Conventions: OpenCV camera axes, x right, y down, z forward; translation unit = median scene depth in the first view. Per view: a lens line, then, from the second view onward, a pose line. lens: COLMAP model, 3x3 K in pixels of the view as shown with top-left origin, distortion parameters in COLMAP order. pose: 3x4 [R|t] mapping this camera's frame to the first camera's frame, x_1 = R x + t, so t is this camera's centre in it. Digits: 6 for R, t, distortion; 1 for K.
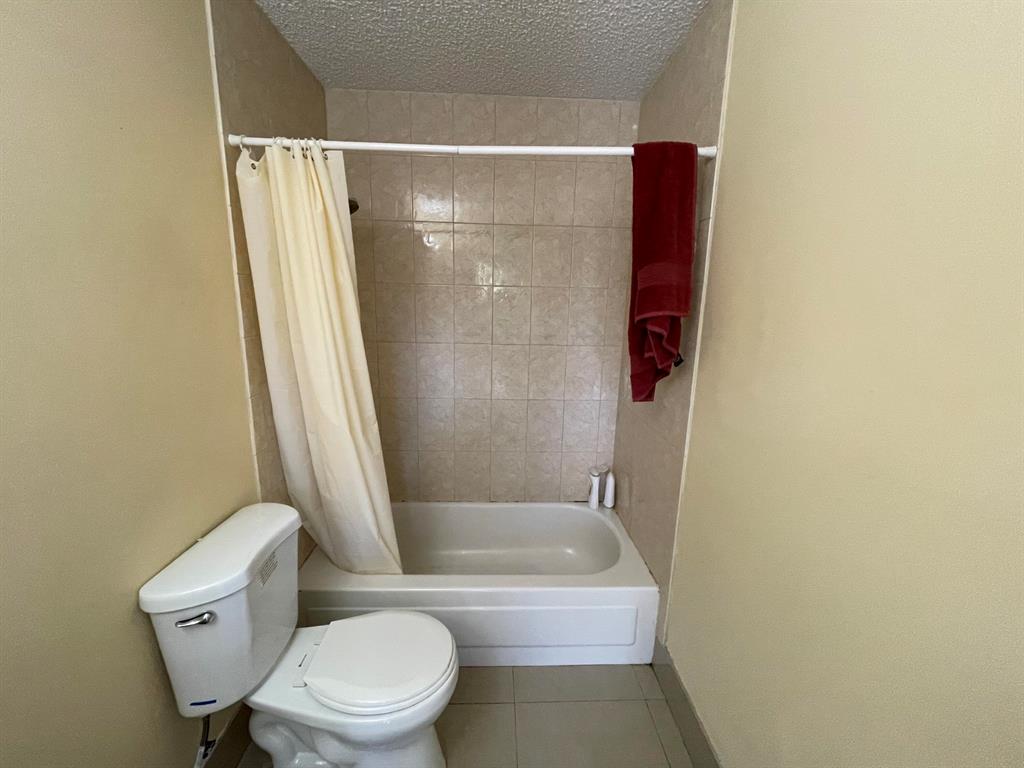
lens RADIAL K [[411.1, 0, 509.0], [0, 411.1, 381.7], [0, 0, 1]] dist [-0.003433, -0.000261]
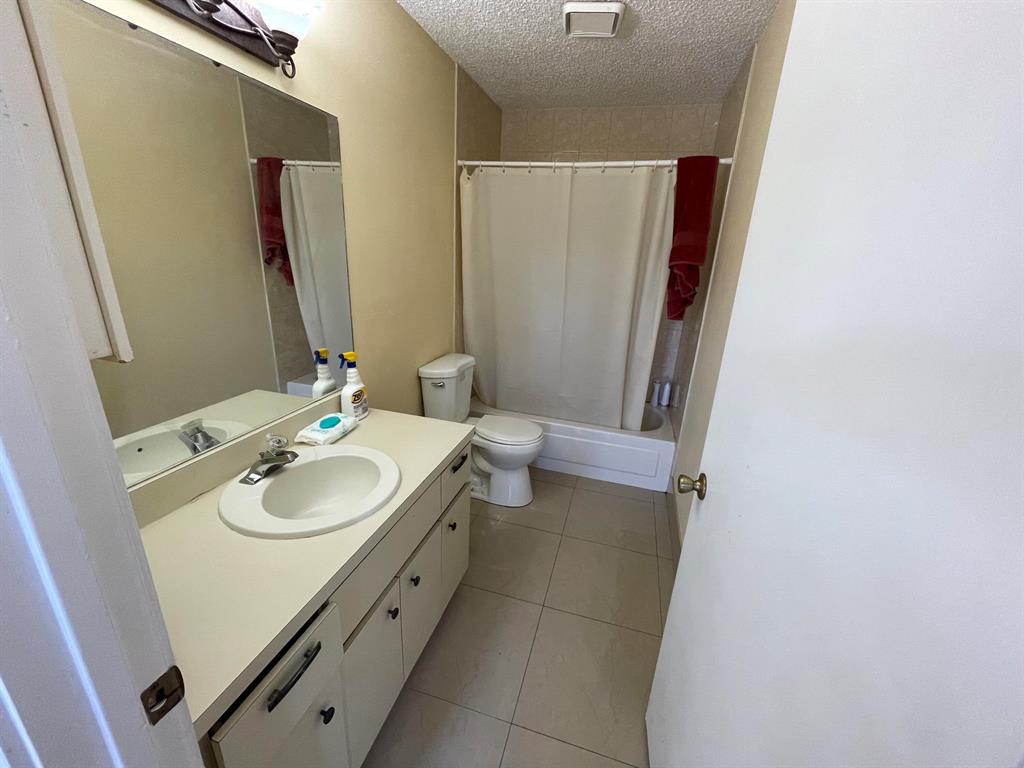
lens RADIAL K [[411.1, 0, 509.0], [0, 411.1, 381.7], [0, 0, 1]] dist [-0.003433, -0.000261]
pose [[0.946764, 0.124734, -0.296782, 0.255631], [-0.091213, 0.988045, 0.124285, 0.171452], [0.308737, -0.090598, 0.946823, -0.855611]]
